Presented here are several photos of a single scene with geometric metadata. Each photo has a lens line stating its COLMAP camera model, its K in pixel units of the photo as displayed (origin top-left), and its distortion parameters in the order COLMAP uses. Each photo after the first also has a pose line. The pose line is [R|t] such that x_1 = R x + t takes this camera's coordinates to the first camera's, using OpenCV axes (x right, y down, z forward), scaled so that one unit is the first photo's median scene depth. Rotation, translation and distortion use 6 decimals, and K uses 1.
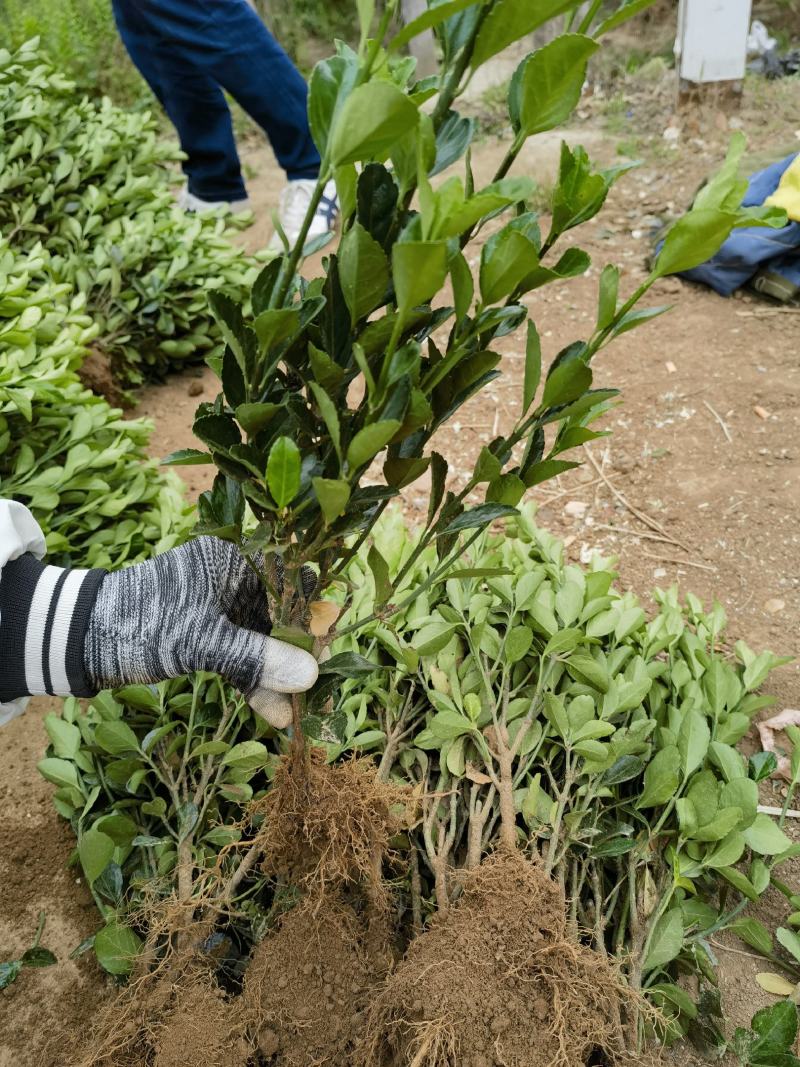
lens RADIAL K [[820.1, 0, 400.9], [0, 820.1, 558.2], [0, 0, 1]] dist [0.056738, -0.115498]
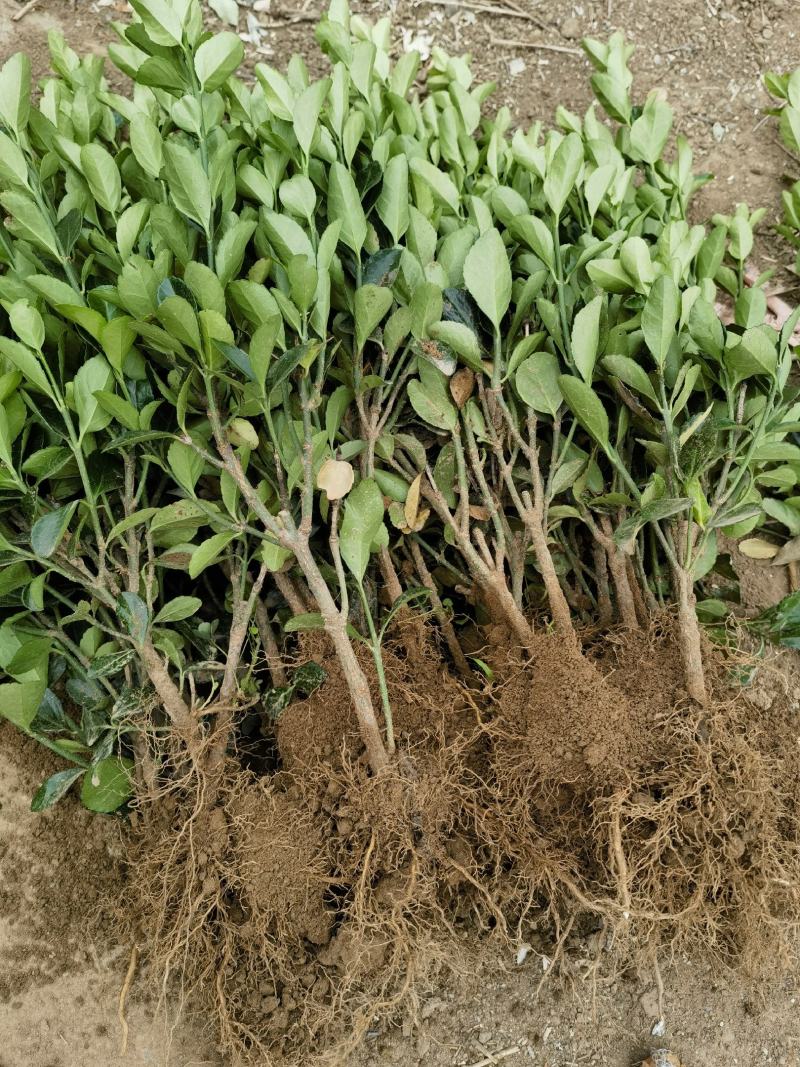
lens RADIAL K [[820.1, 0, 400.9], [0, 820.1, 558.2], [0, 0, 1]] dist [0.056738, -0.115498]
pose [[0.915811, -0.312500, 0.252259, -0.121304], [0.112711, 0.802868, 0.585405, -0.075322], [-0.385470, -0.507687, 0.770498, 0.209900]]
